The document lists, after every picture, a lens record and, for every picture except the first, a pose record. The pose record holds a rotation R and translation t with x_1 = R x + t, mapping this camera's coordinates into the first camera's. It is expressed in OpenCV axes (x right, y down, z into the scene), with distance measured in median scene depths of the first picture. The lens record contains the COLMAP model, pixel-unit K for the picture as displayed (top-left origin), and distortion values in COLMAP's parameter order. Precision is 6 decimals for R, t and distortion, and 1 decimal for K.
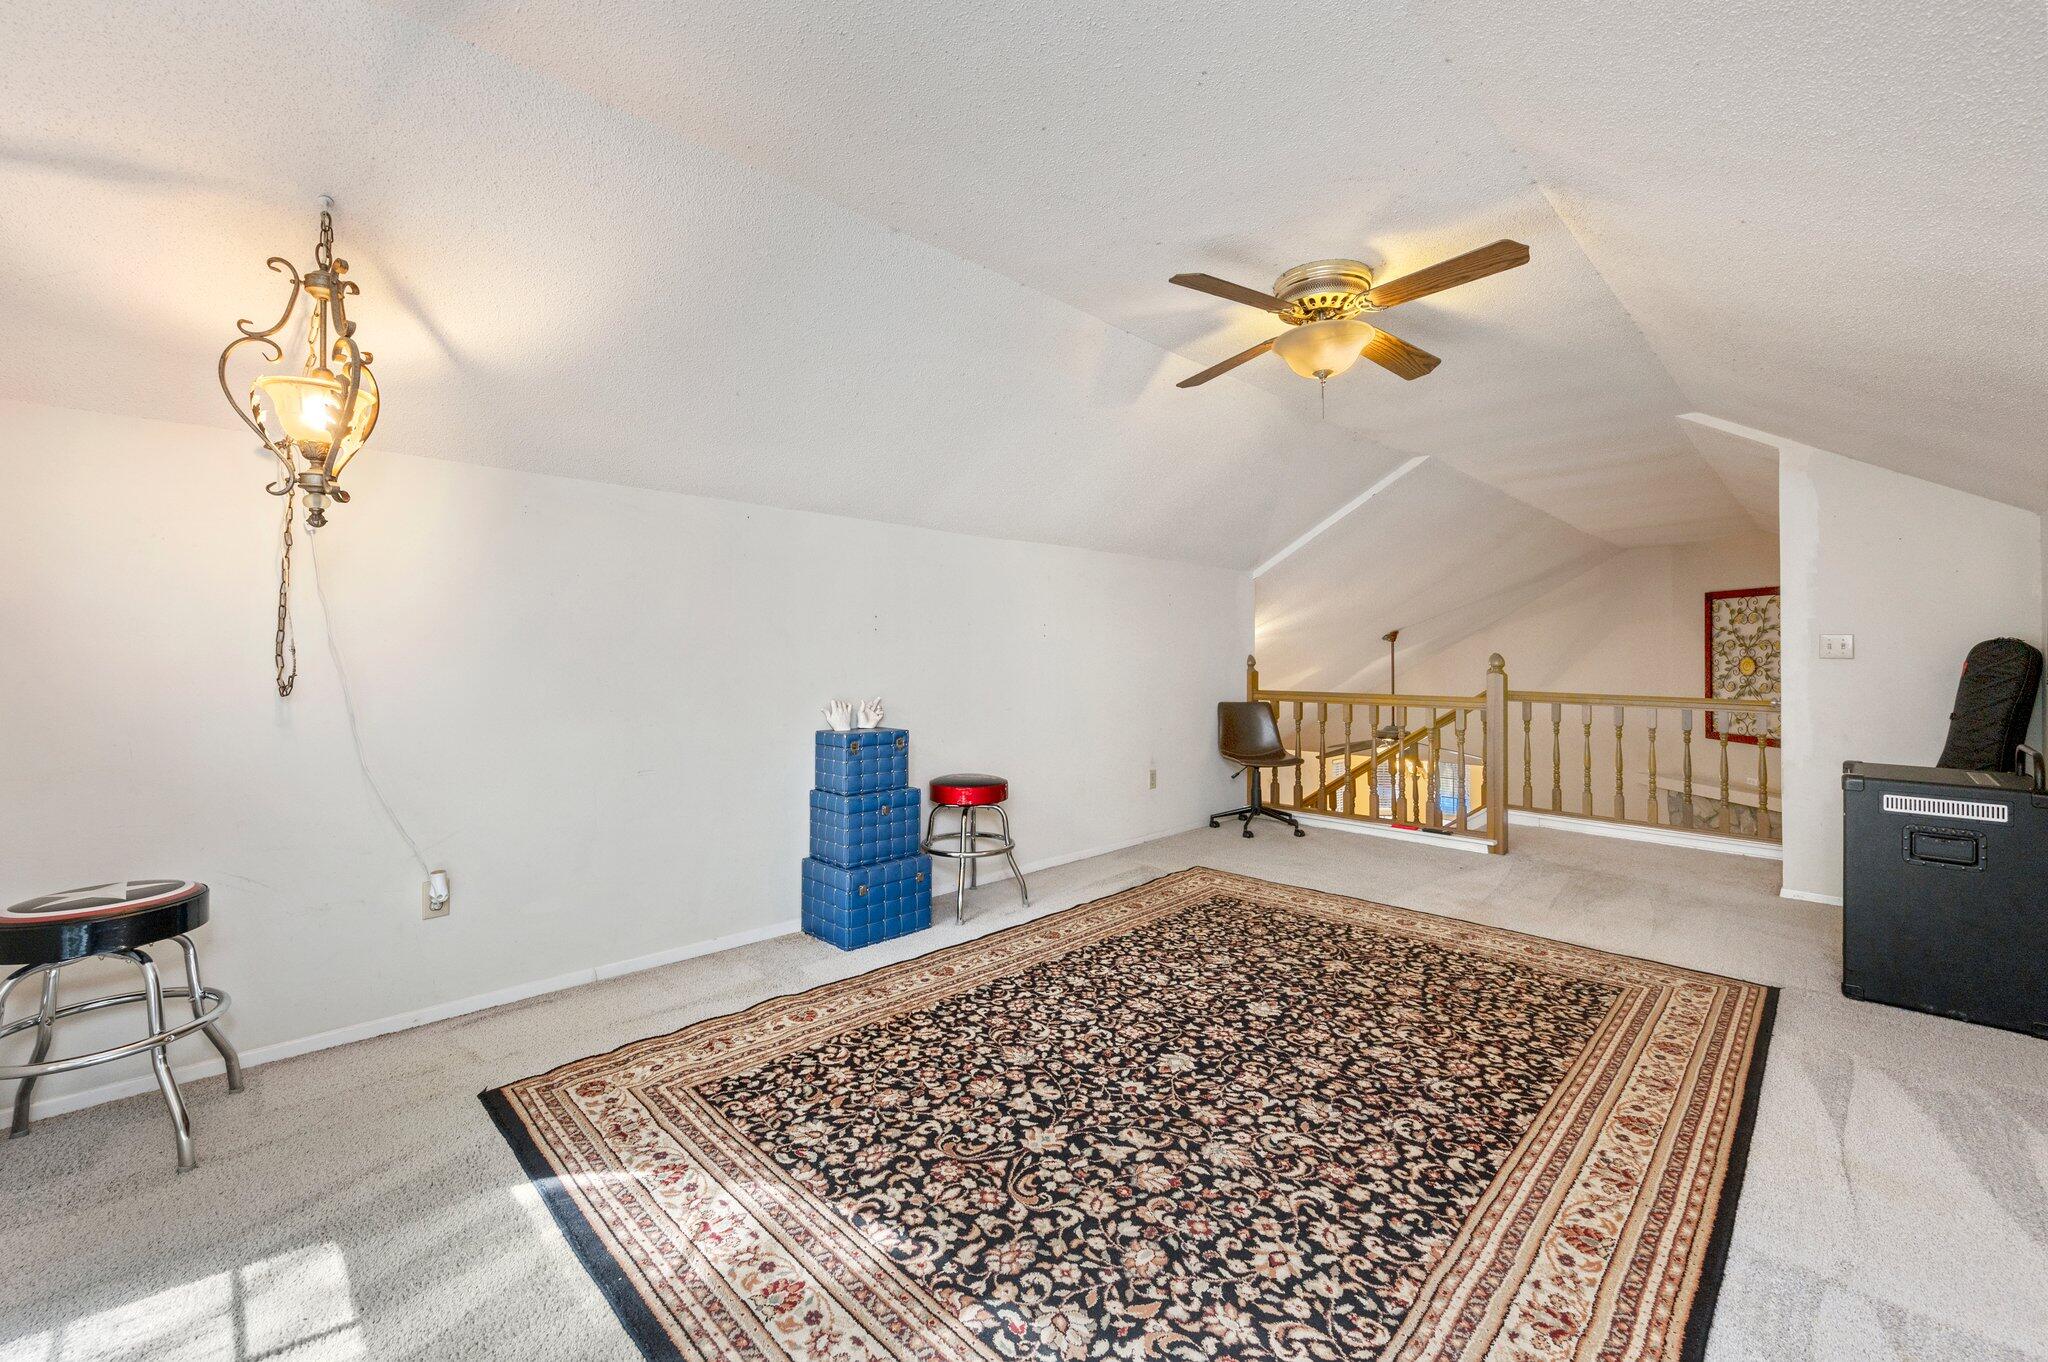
lens RADIAL K [[818.1, 0, 1030.6], [0, 818.1, 666.1], [0, 0, 1]] dist [-0.006812, 0.000755]
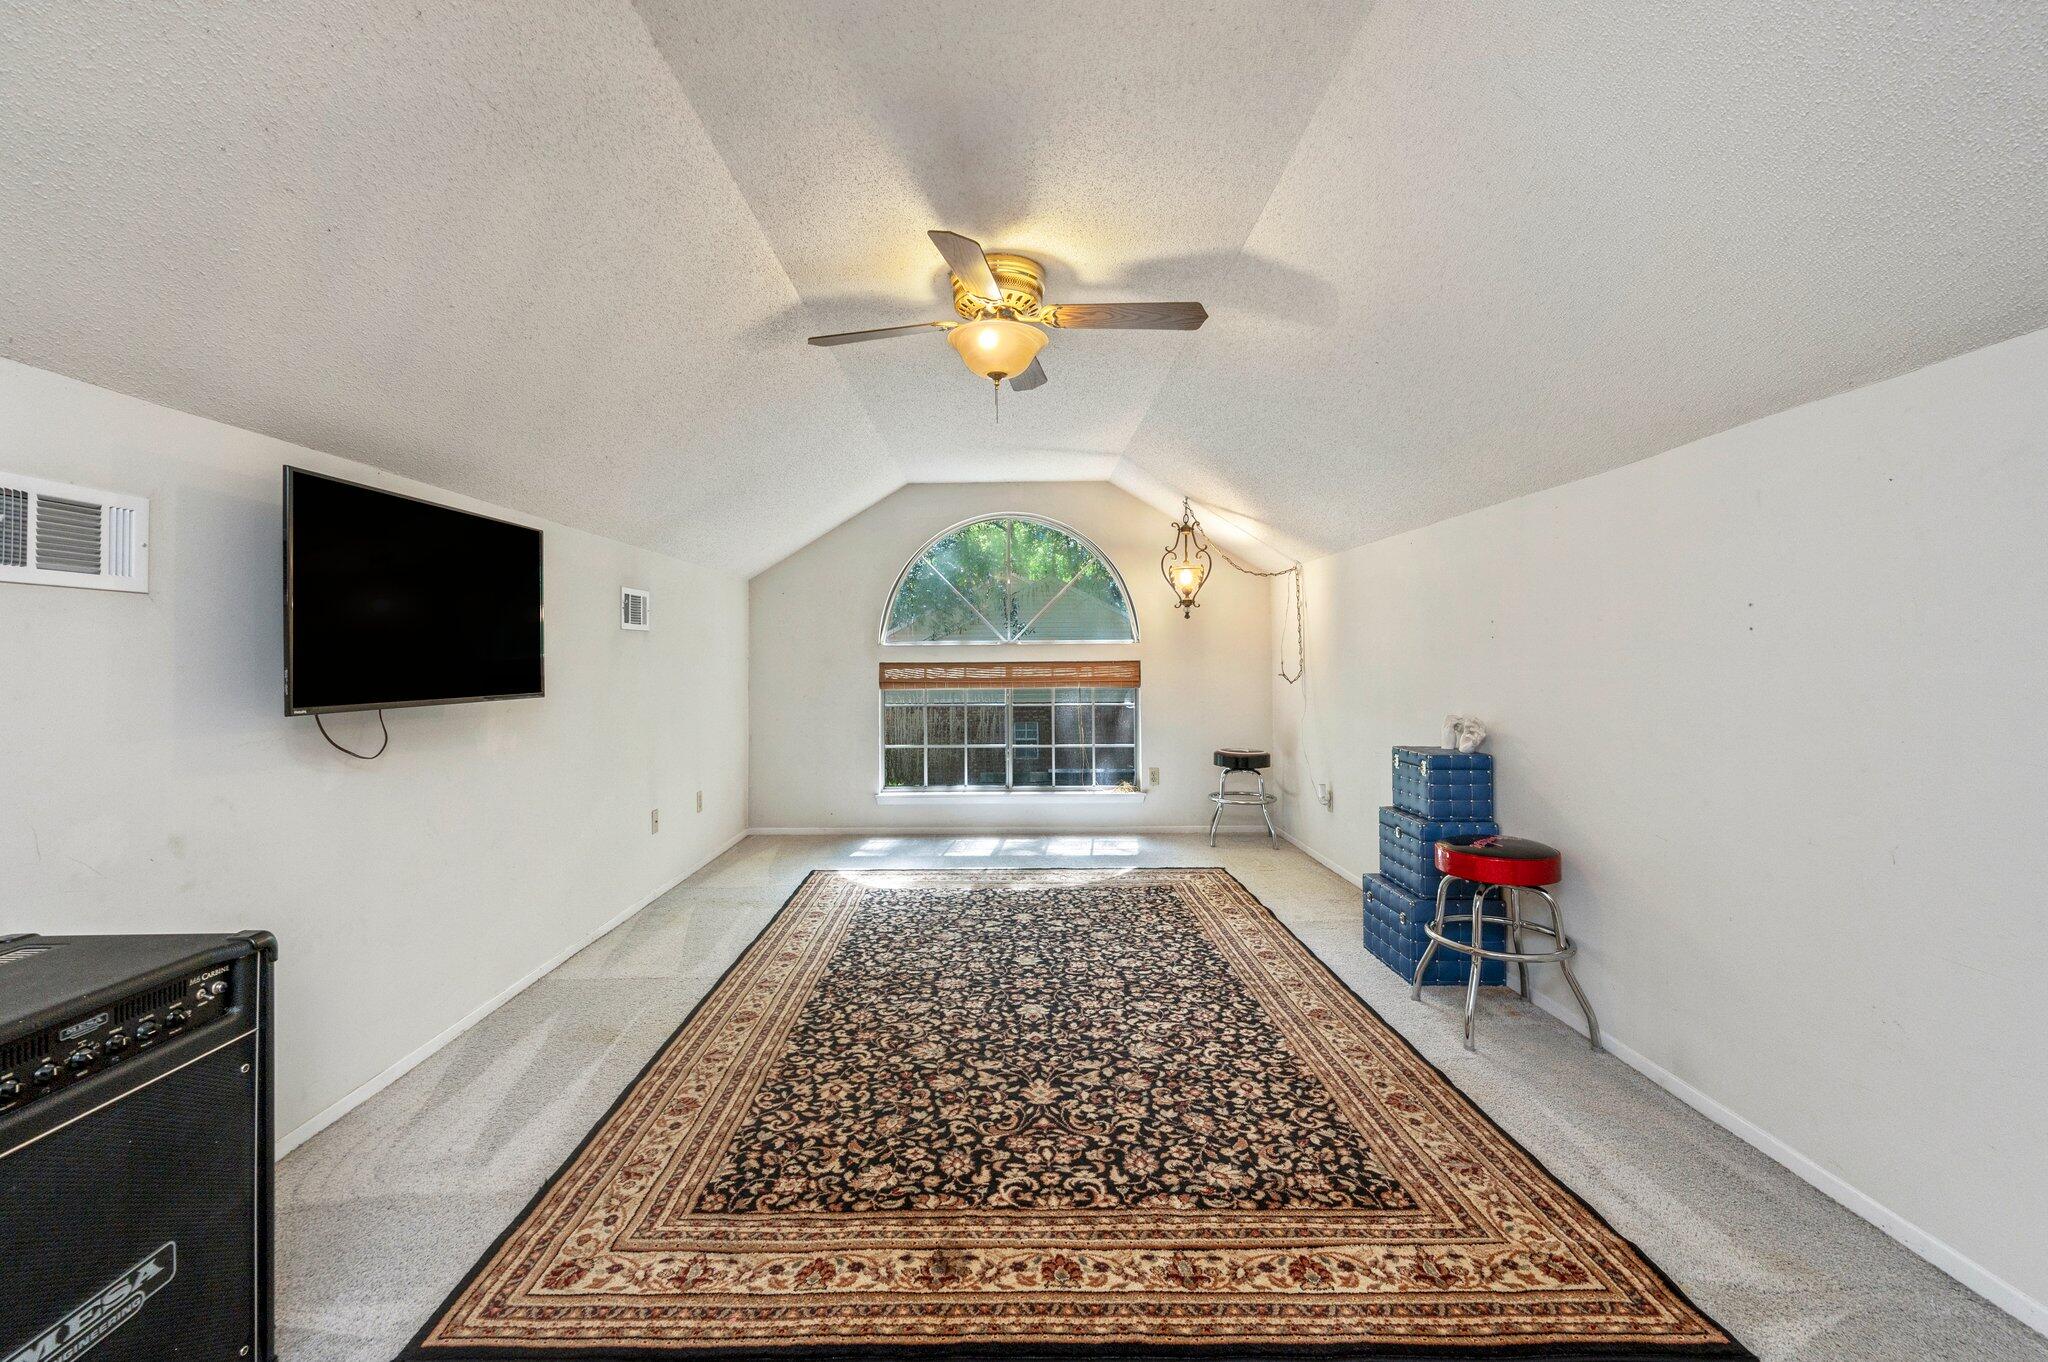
lens RADIAL K [[818.1, 0, 1017.8], [0, 818.1, 665.6], [0, 0, 1]] dist [-0.006812, 0.000755]
pose [[-0.687400, 0.007498, -0.726240, 1.088161], [-0.005290, 0.999869, 0.015330, -0.049560], [0.726260, 0.014379, -0.687270, 1.738489]]
